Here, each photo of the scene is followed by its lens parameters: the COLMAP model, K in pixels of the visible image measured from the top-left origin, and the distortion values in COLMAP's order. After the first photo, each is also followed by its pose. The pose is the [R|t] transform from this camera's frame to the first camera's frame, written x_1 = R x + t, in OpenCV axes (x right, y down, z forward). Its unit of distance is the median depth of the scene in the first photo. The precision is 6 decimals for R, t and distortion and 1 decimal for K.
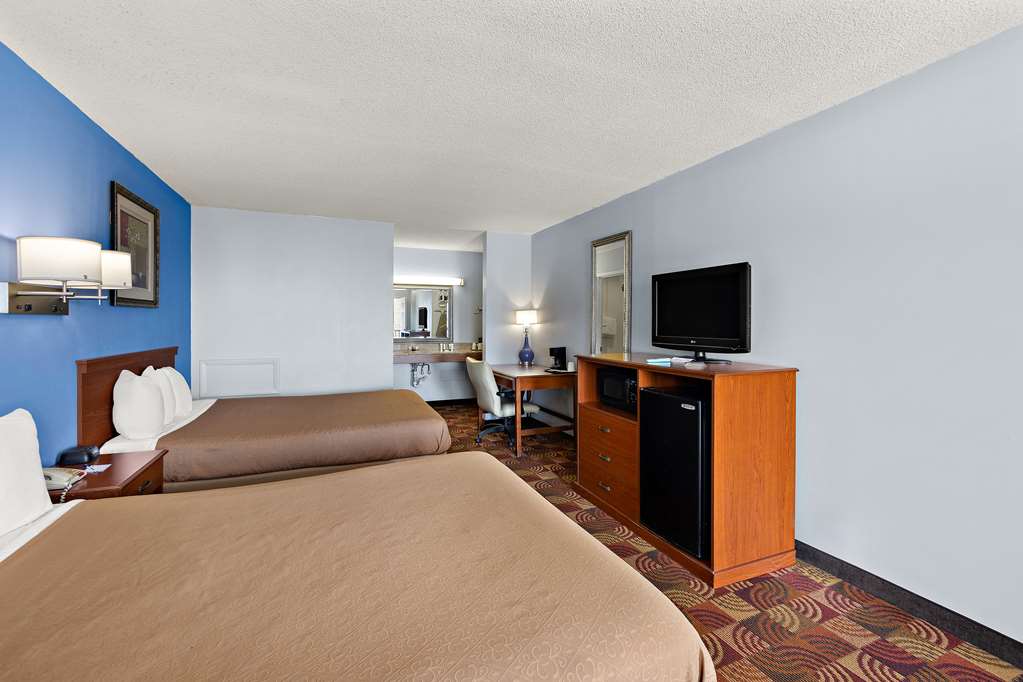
lens RADIAL K [[443.2, 0, 502.6], [0, 443.2, 340.4], [0, 0, 1]] dist [0.001846, 0.000000]
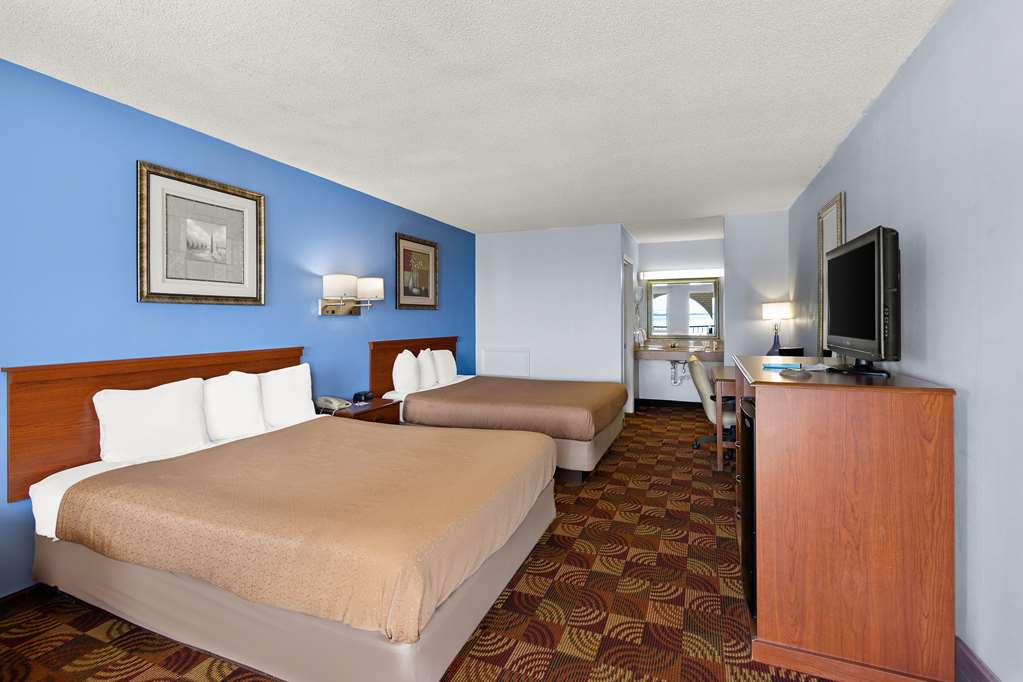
lens RADIAL K [[443.2, 0, 502.6], [0, 443.2, 340.4], [0, 0, 1]] dist [0.001846, 0.000000]
pose [[0.719725, 0.028612, -0.693669, 0.433237], [-0.022997, 0.999585, 0.017369, -0.001493], [0.693878, 0.003451, 0.720084, 0.086238]]
